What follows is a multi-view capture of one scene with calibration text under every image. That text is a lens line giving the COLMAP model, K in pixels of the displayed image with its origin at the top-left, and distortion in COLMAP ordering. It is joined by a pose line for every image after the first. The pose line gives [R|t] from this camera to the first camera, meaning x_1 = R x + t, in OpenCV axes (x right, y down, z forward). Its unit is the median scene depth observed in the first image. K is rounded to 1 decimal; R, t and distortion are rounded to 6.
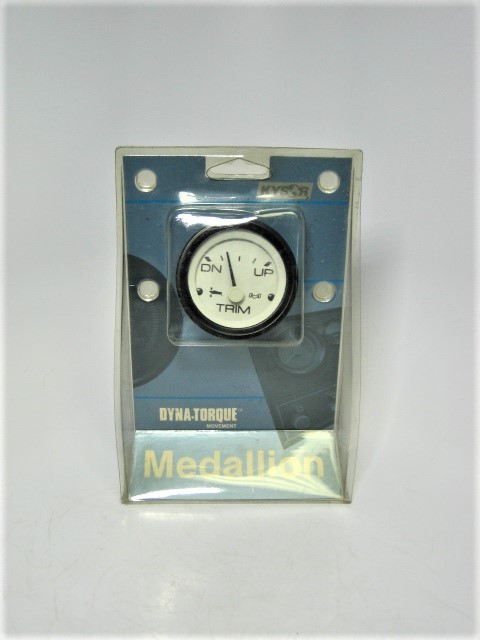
lens RADIAL K [[937.4, 0, 240.0], [0, 937.4, 320.0], [0, 0, 1]] dist [-0.153113, -0.043062]
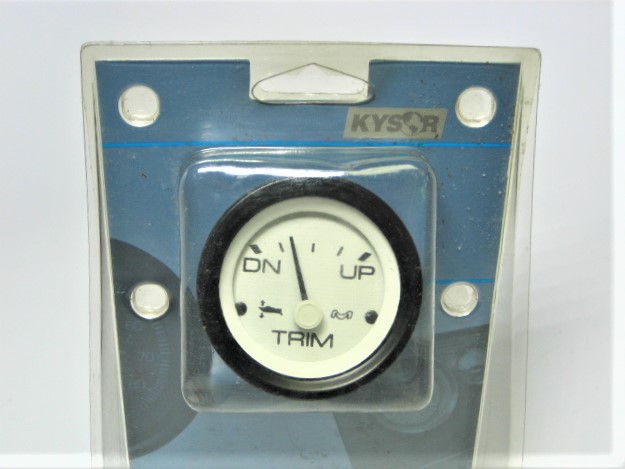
lens RADIAL K [[915.5, 0, 312.5], [0, 915.5, 234.5], [0, 0, 1]] dist [-0.153113, -0.043062]
pose [[0.998825, -0.011226, 0.047144, -0.026239], [0.010696, 0.999877, 0.011477, -0.079662], [-0.047267, -0.010959, 0.998822, 0.467302]]
